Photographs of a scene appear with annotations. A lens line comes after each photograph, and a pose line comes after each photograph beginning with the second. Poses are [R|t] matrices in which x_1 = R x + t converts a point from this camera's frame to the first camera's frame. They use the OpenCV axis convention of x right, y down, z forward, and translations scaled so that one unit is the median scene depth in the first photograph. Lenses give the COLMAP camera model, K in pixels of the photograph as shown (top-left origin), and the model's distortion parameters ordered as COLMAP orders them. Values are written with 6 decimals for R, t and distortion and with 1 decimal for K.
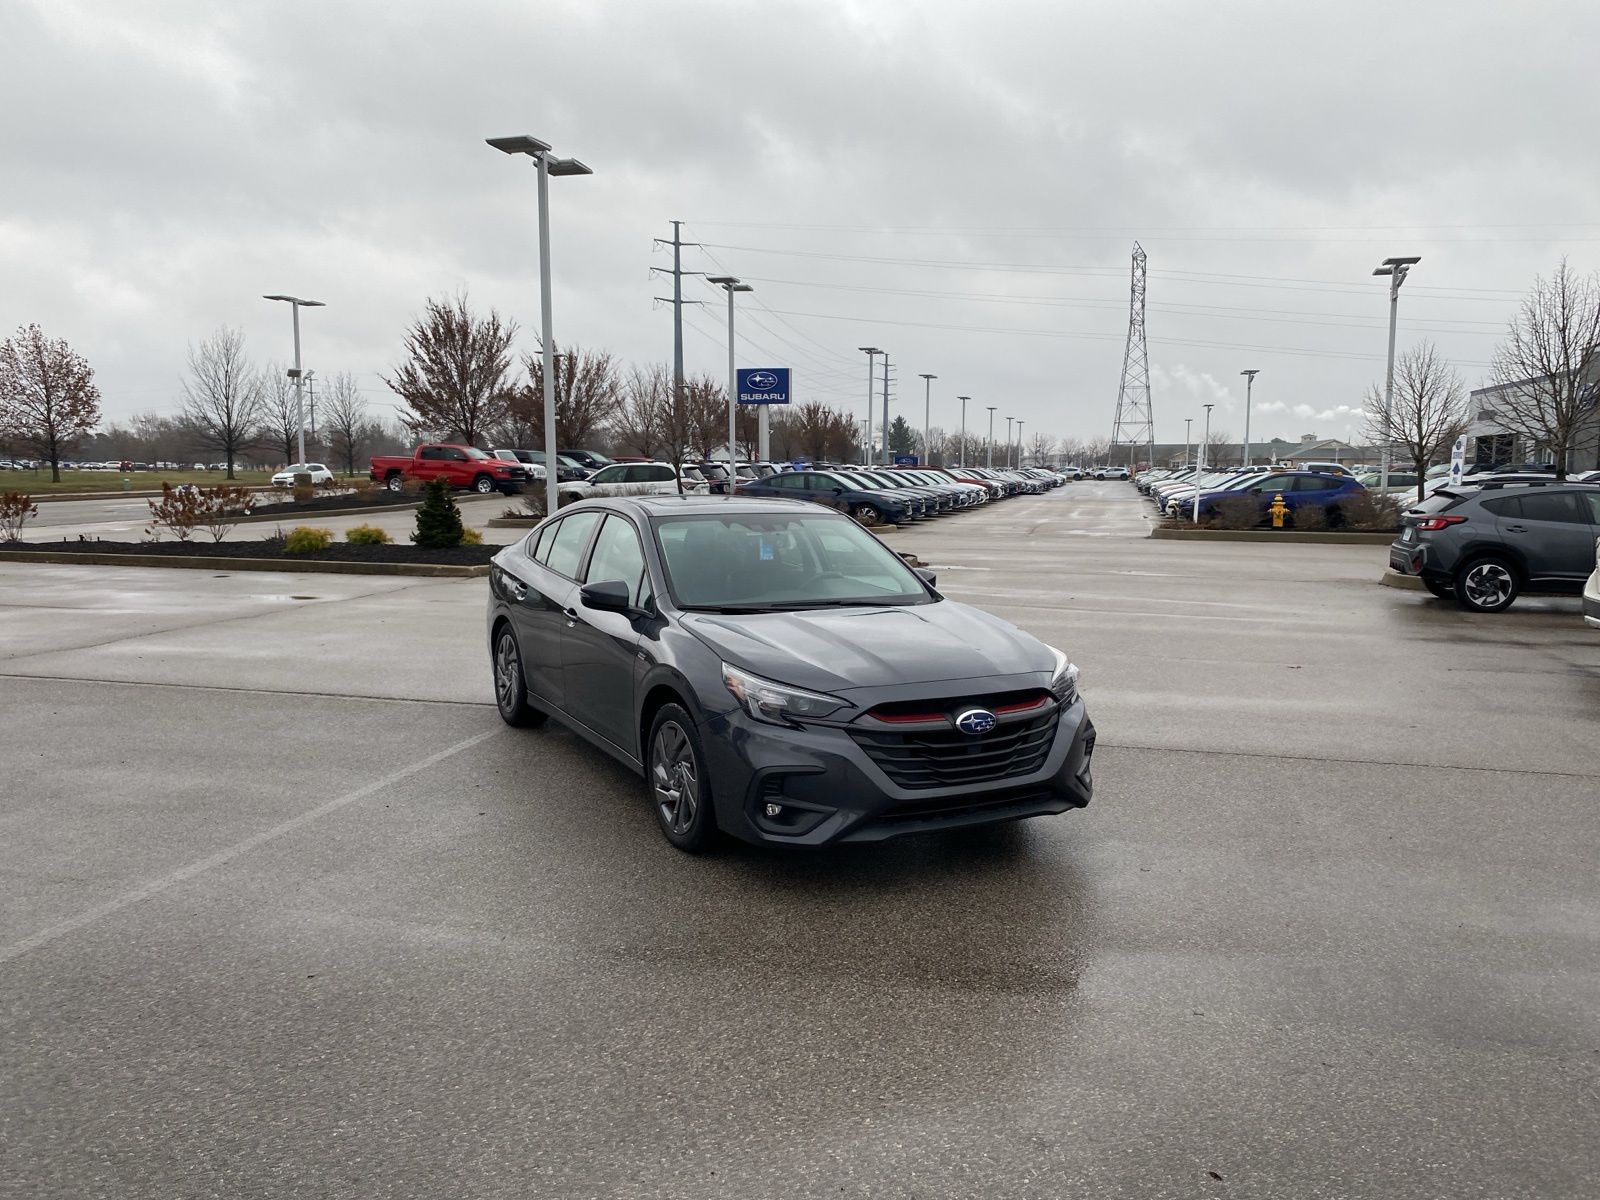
lens RADIAL K [[1212.3, 0, 800.6], [0, 1212.3, 616.8], [0, 0, 1]] dist [0.141065, -0.289359]
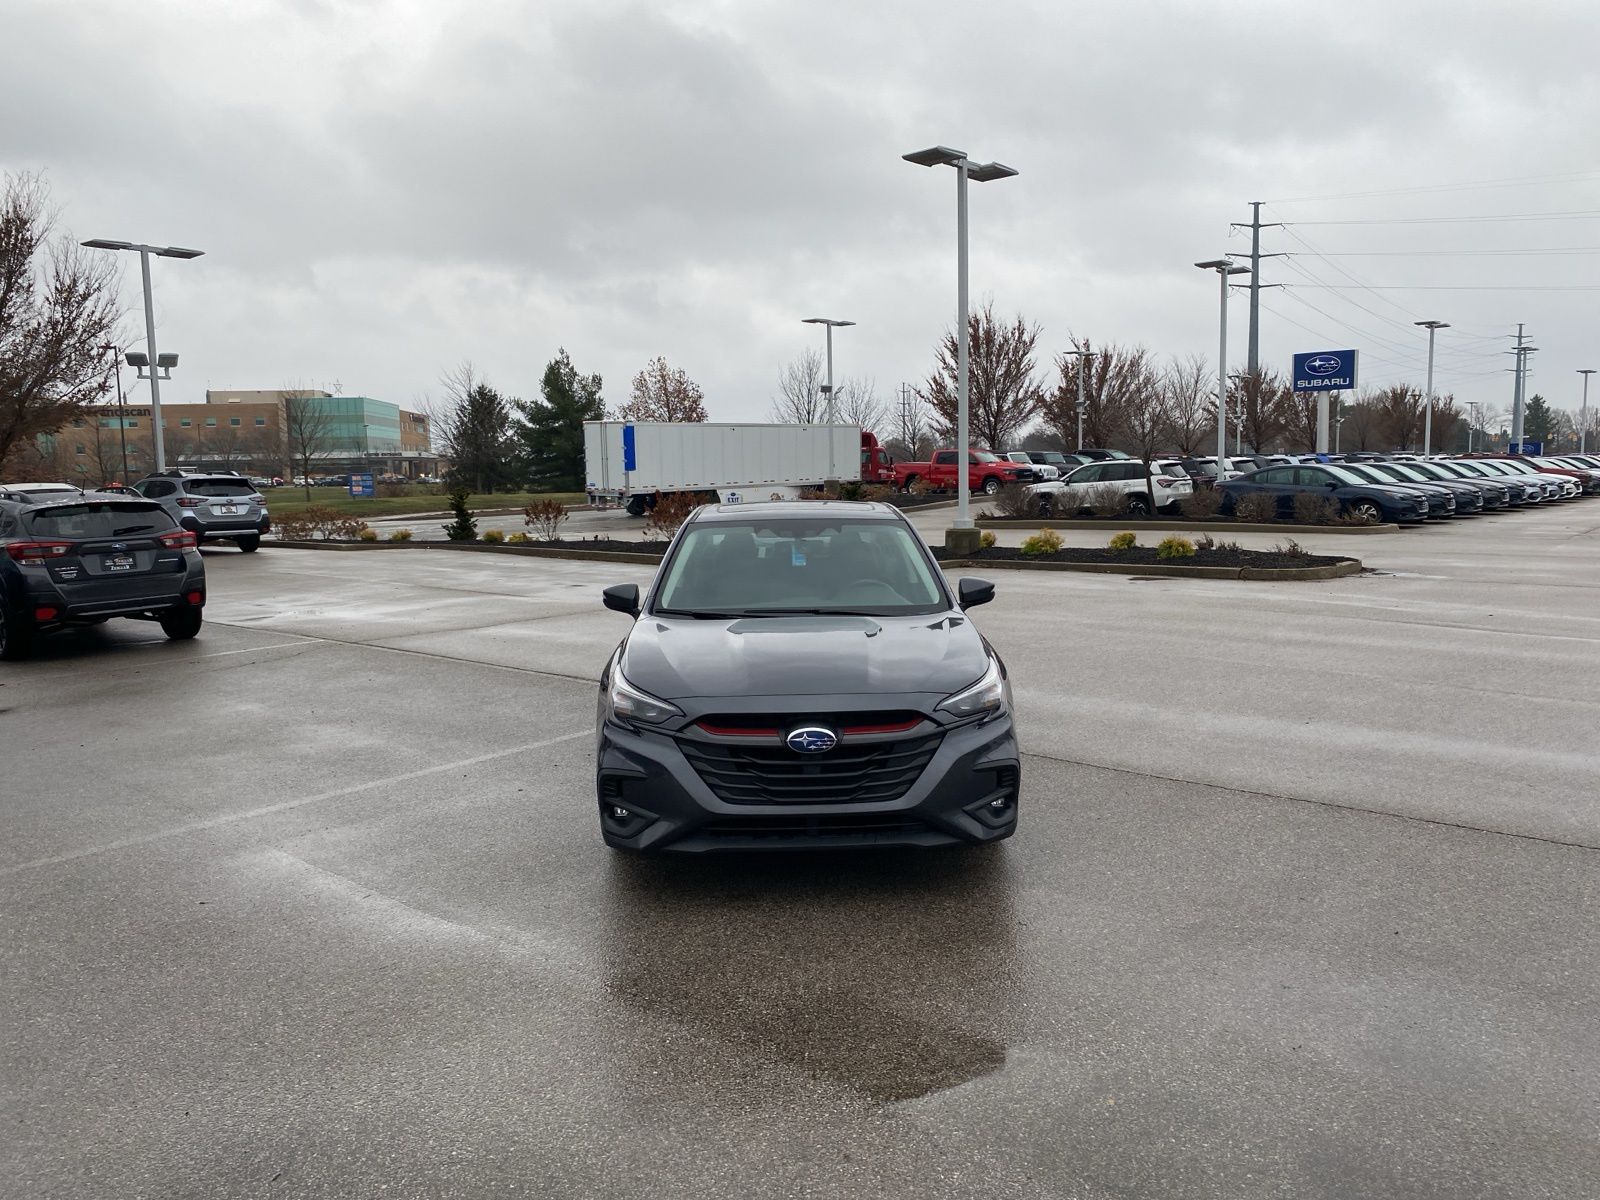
lens RADIAL K [[1211.5, 0, 809.1], [0, 1211.5, 632.5], [0, 0, 1]] dist [0.061035, -0.085794]
pose [[0.895375, 0.038046, -0.443685, 0.097368], [-0.032001, 0.999265, 0.021109, -0.003088], [0.444162, -0.004702, 0.895934, 0.026631]]
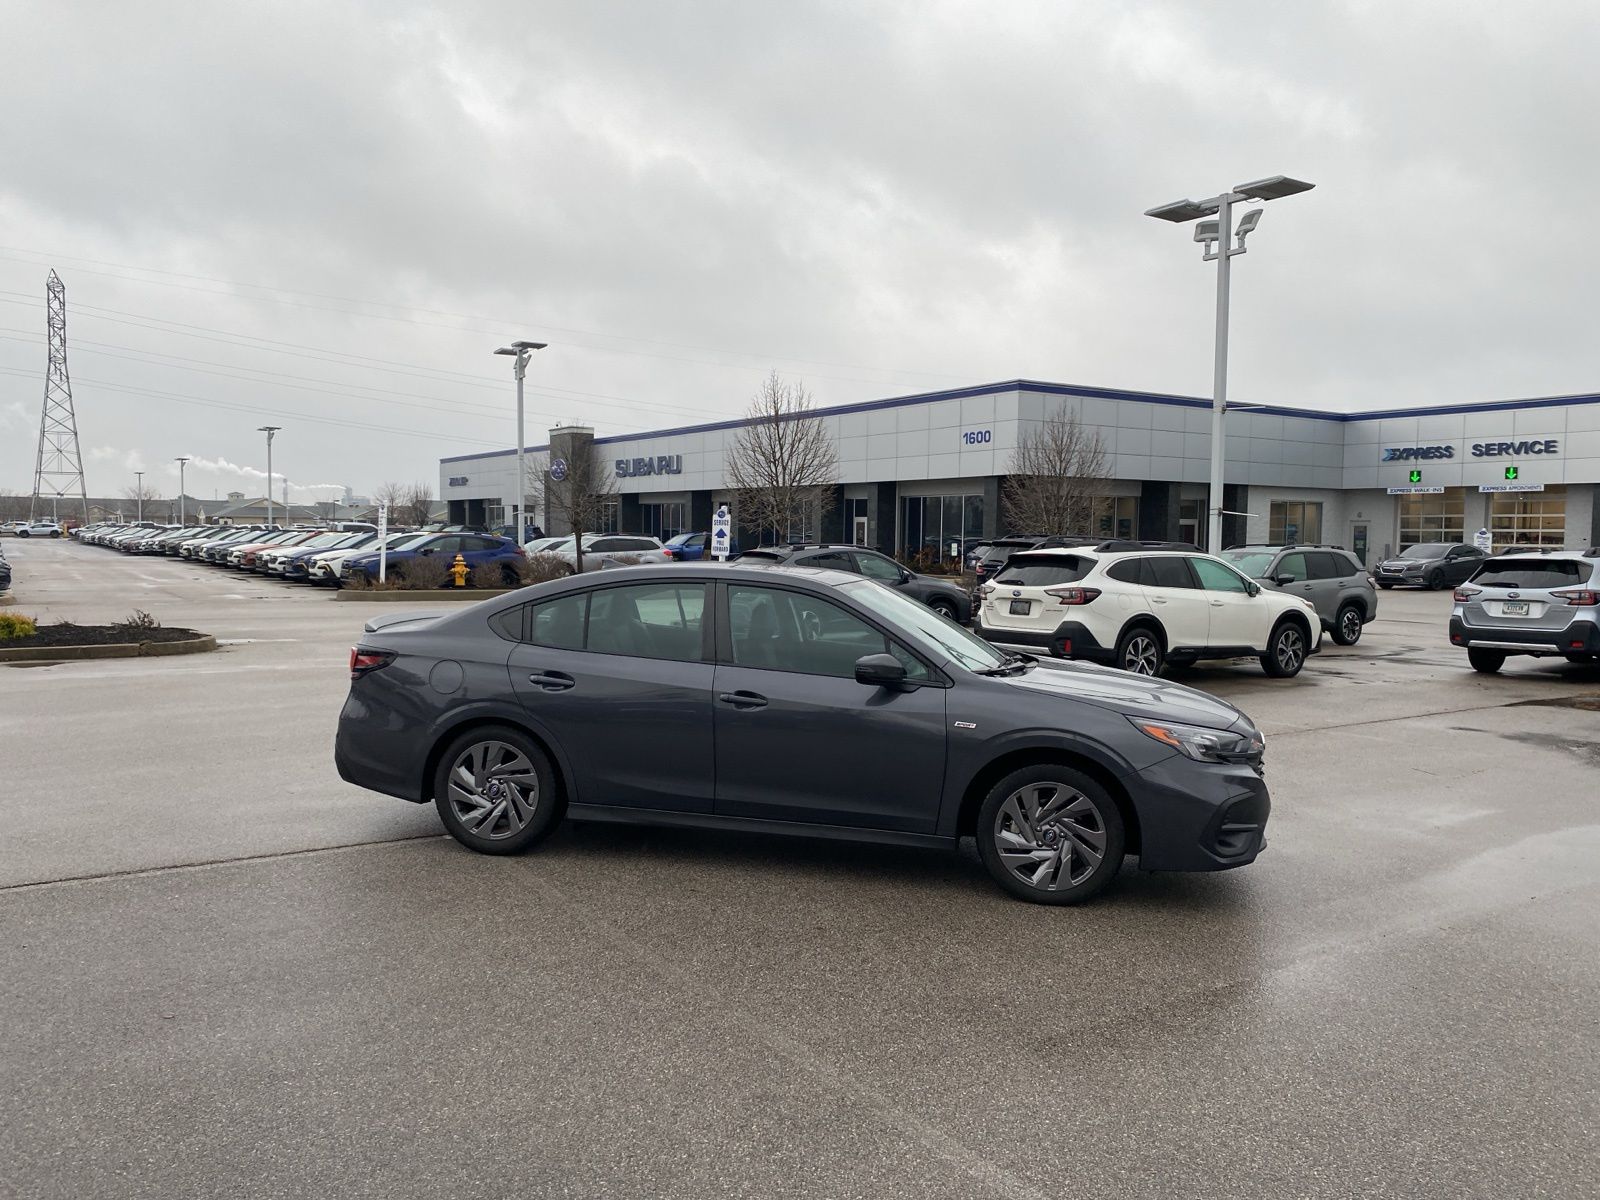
lens RADIAL K [[1228.0, 0, 810.9], [0, 1228.0, 619.4], [0, 0, 1]] dist [0.048094, -0.071016]
pose [[0.660657, -0.047320, 0.749195, -0.192359], [0.081061, 0.996673, -0.008530, -0.011110], [-0.746299, 0.066366, 0.662295, 0.086109]]
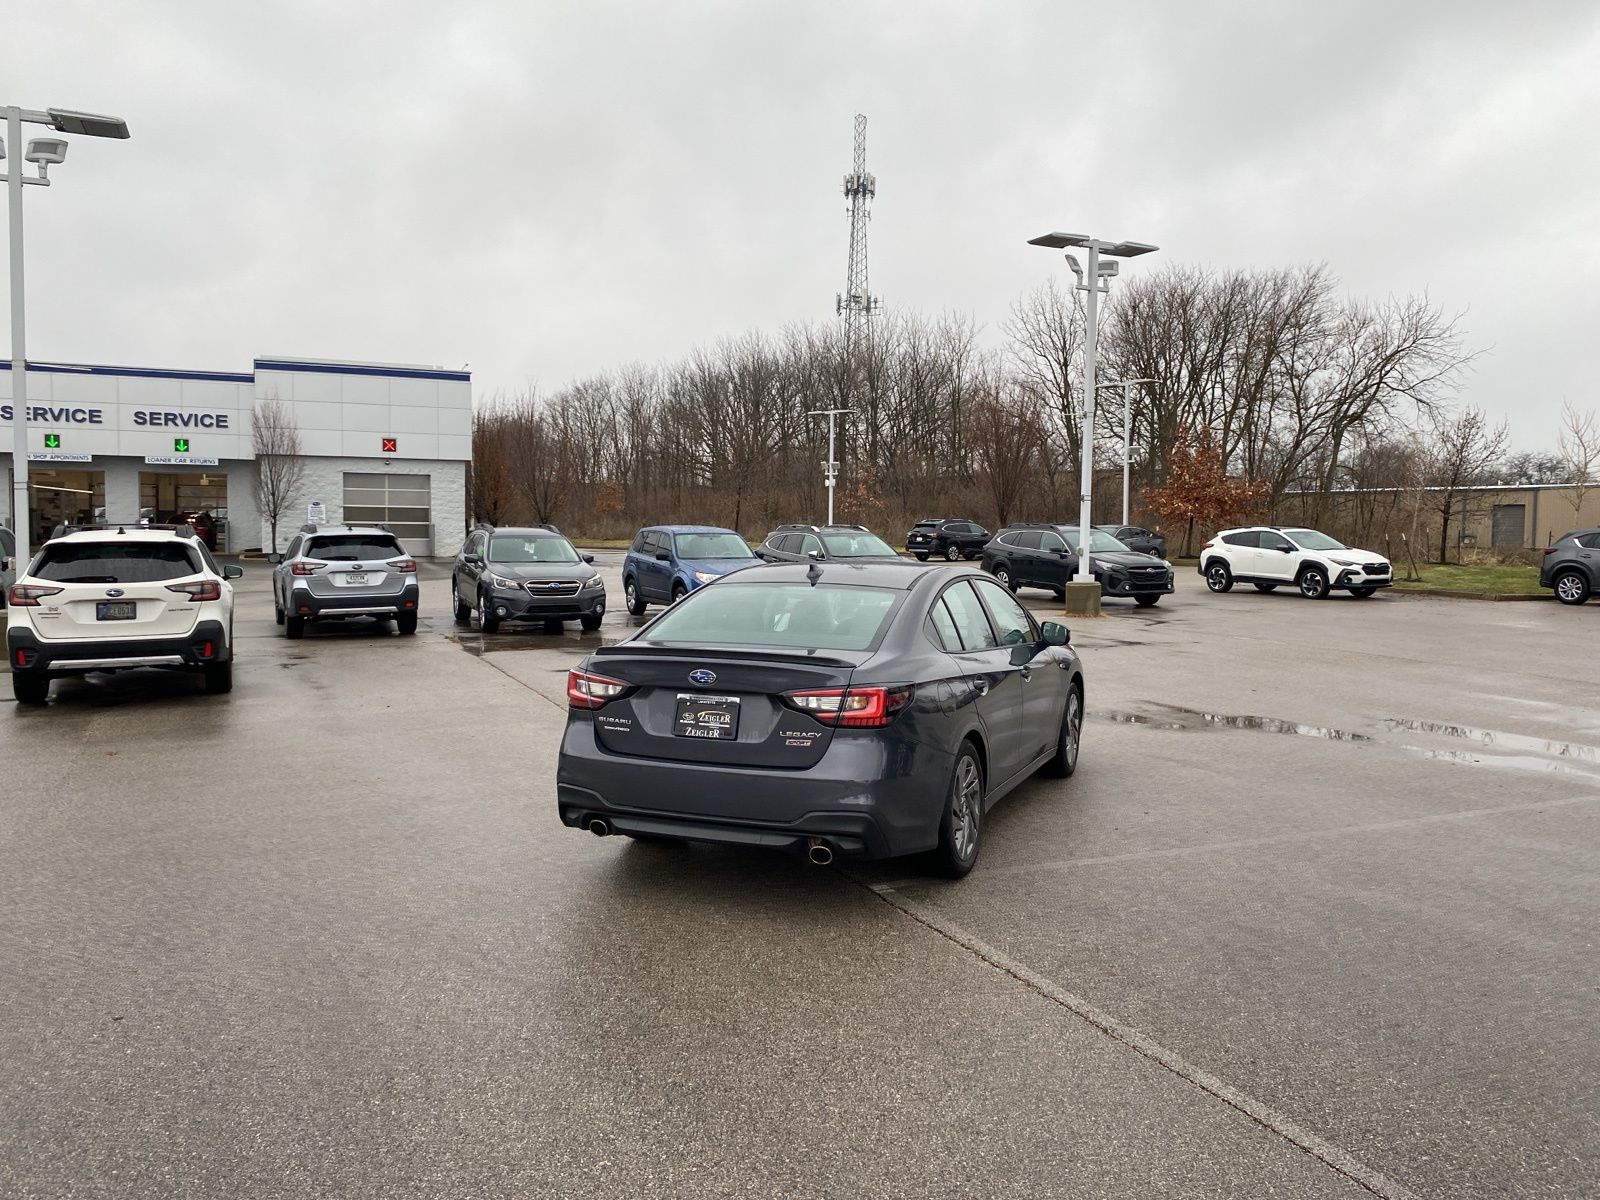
lens RADIAL K [[1216.4, 0, 821.7], [0, 1216.4, 620.4], [0, 0, 1]] dist [0.055031, -0.083246]
pose [[-0.641576, -0.072328, 0.763642, -0.207750], [0.079903, 0.983827, 0.160314, -0.054471], [-0.762886, 0.163872, -0.625420, 0.421354]]
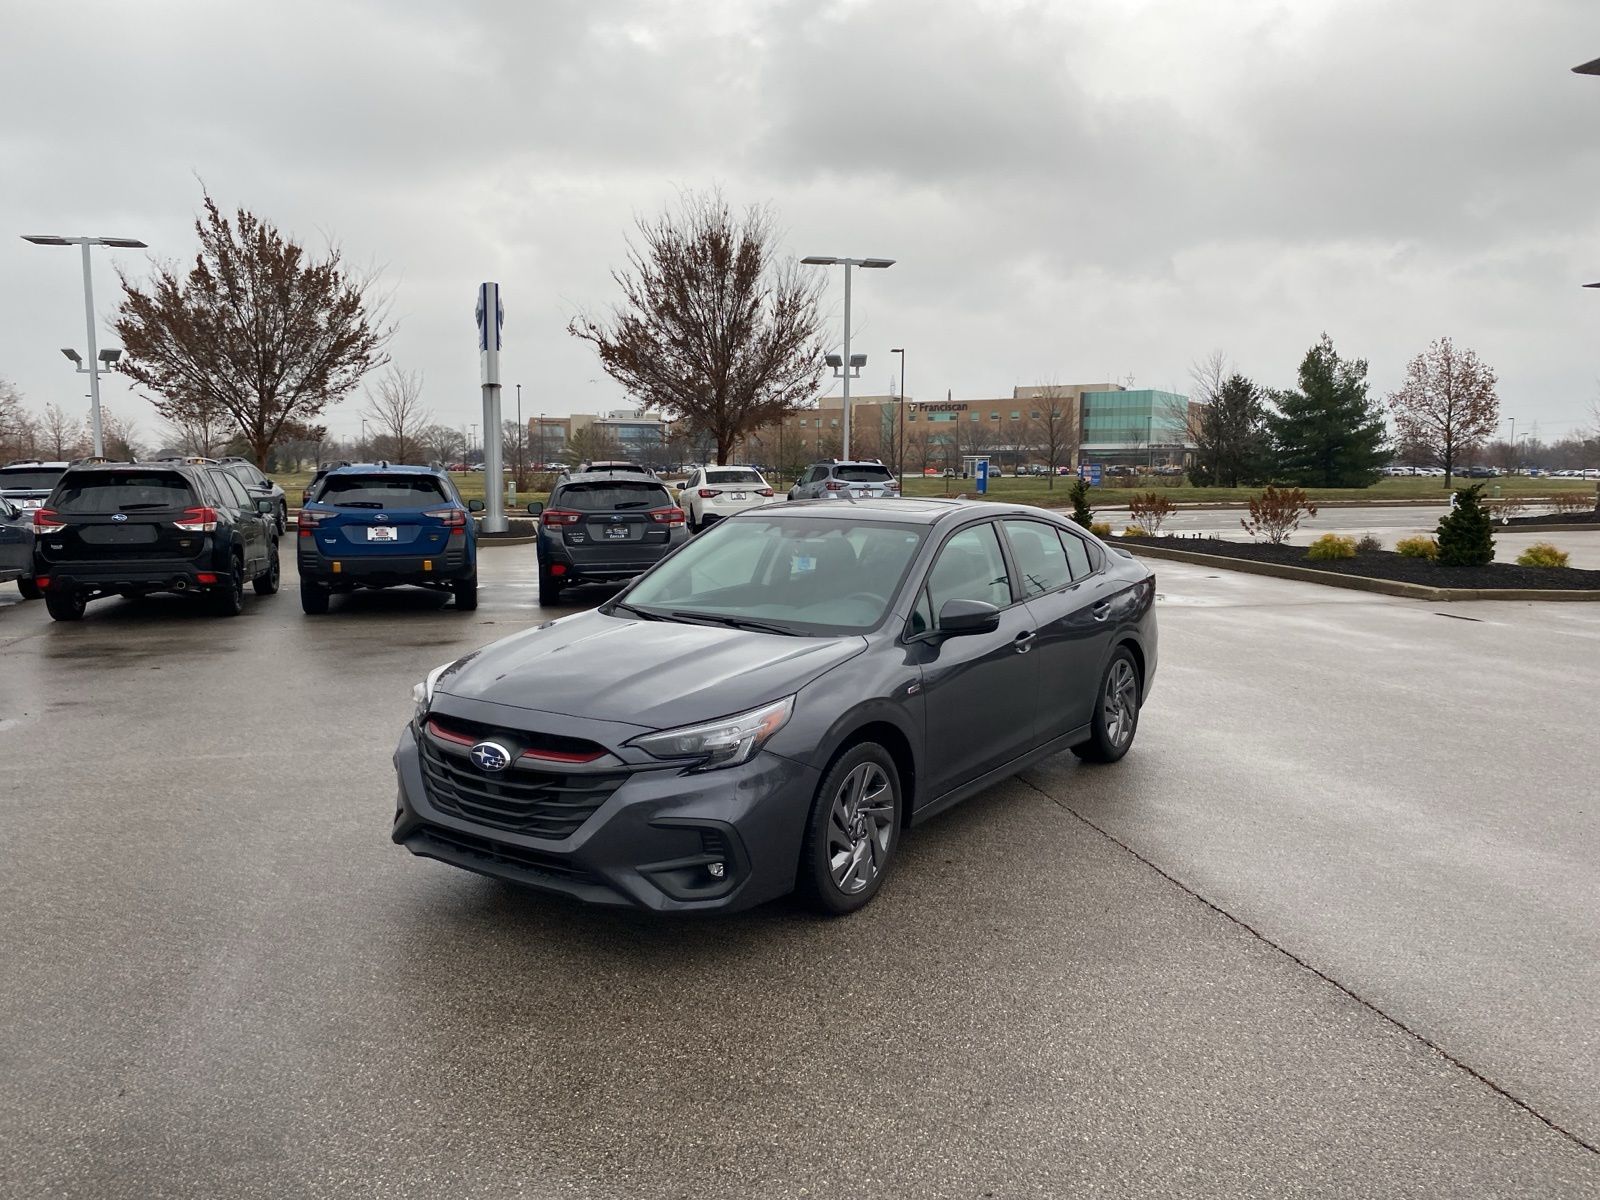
lens RADIAL K [[1216.4, 0, 821.7], [0, 1216.4, 620.4], [0, 0, 1]] dist [0.055031, -0.083246]
pose [[0.468987, 0.108860, -0.876471, 0.174013], [-0.112210, 0.991677, 0.063127, -0.015572], [0.876048, 0.068743, 0.477299, 0.137415]]
